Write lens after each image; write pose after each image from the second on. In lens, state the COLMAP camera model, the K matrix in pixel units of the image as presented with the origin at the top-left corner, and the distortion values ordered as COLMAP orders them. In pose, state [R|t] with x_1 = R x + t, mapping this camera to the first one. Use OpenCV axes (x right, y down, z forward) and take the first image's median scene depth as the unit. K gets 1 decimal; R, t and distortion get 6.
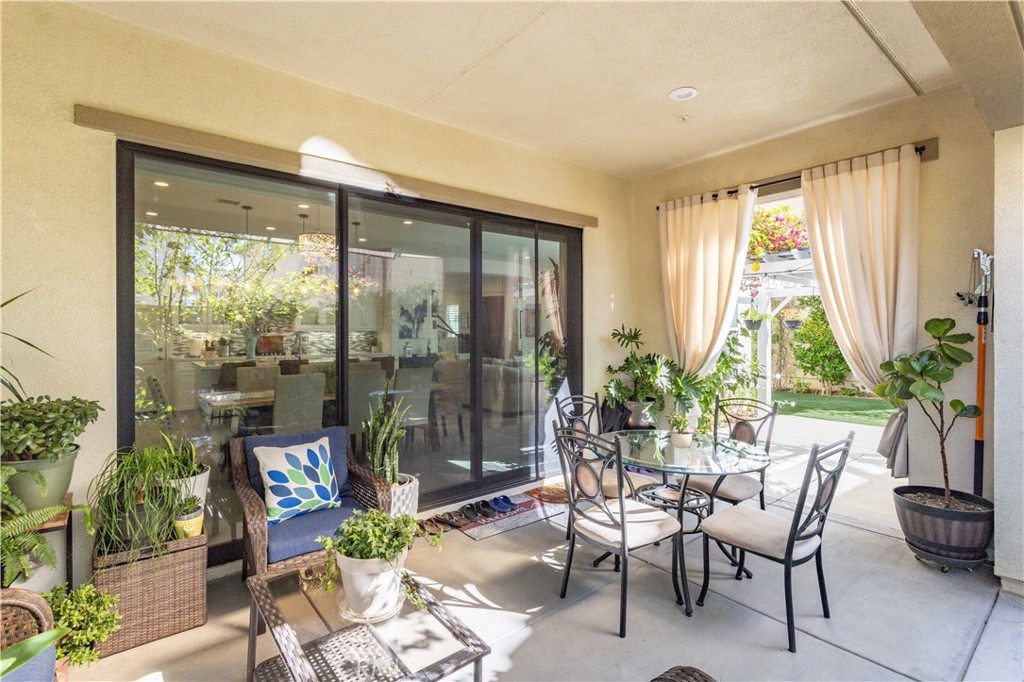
lens RADIAL K [[483.6, 0, 515.7], [0, 483.6, 337.0], [0, 0, 1]] dist [-0.002573, 0.000893]
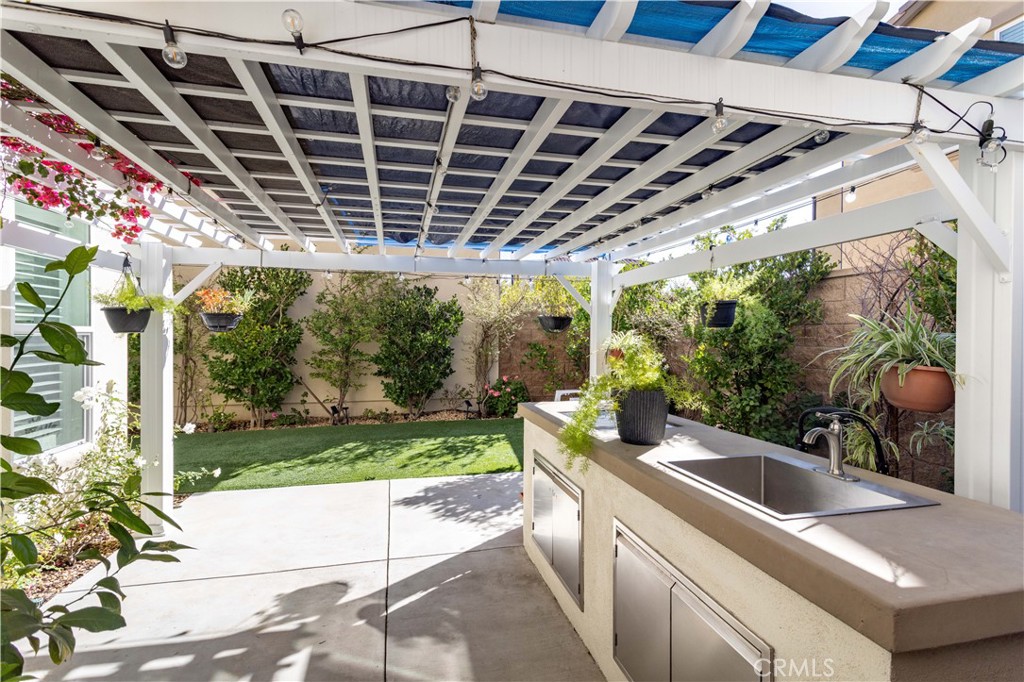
lens RADIAL K [[483.6, 0, 512.1], [0, 483.6, 341.9], [0, 0, 1]] dist [-0.002573, 0.000893]
pose [[0.445158, -0.003668, 0.895445, 0.203760], [-0.003536, 0.999977, 0.005854, -0.007145], [-0.895445, -0.005772, 0.445134, 0.396678]]
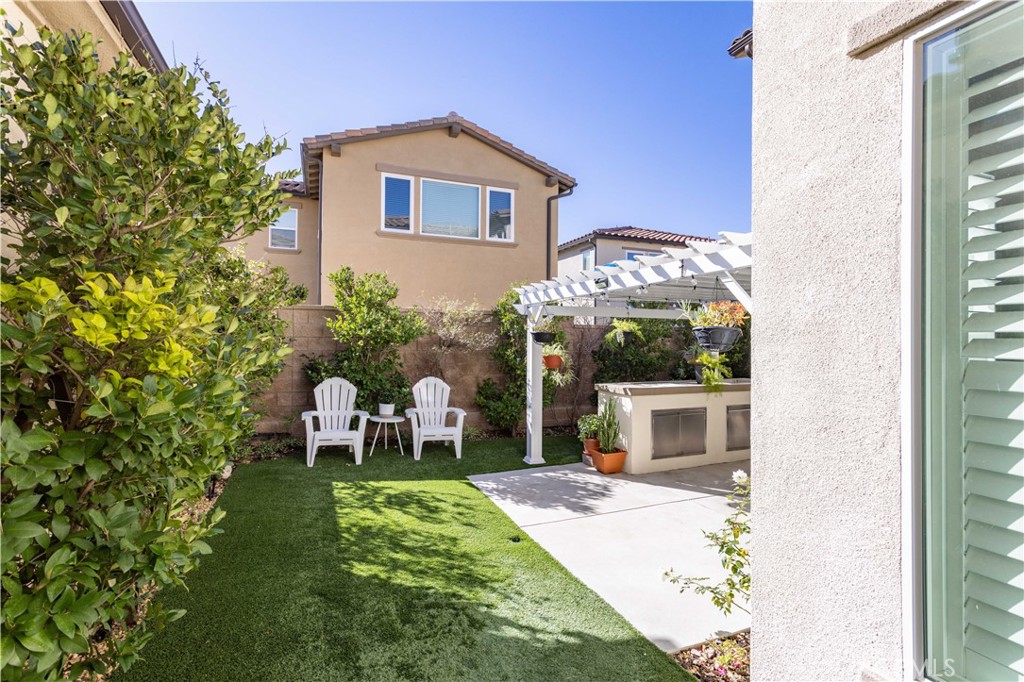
lens RADIAL K [[483.6, 0, 505.9], [0, 483.6, 339.3], [0, 0, 1]] dist [-0.002573, 0.000893]
pose [[-0.950230, 0.003482, 0.311530, 0.448556], [0.003859, 0.999992, 0.000592, -0.021043], [-0.311526, 0.001765, -0.950236, 1.055370]]
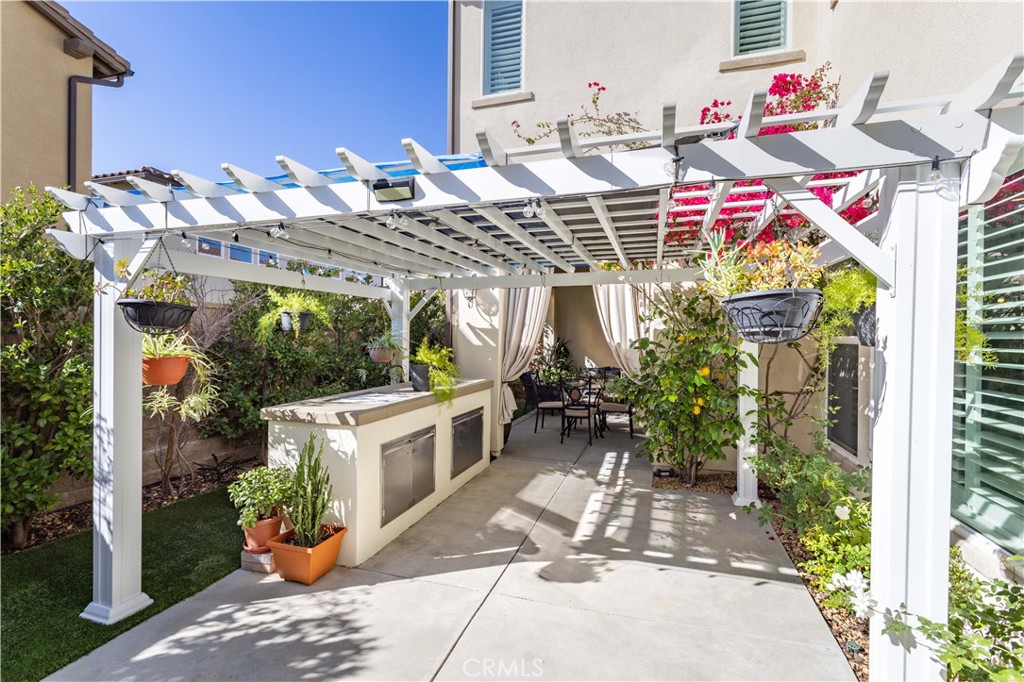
lens RADIAL K [[483.6, 0, 513.2], [0, 483.6, 340.4], [0, 0, 1]] dist [-0.002573, 0.000893]
pose [[-0.837742, 0.005064, -0.546042, 0.560633], [-0.003640, 0.999883, 0.014858, -0.014866], [0.546054, 0.014435, -0.837626, 0.814224]]
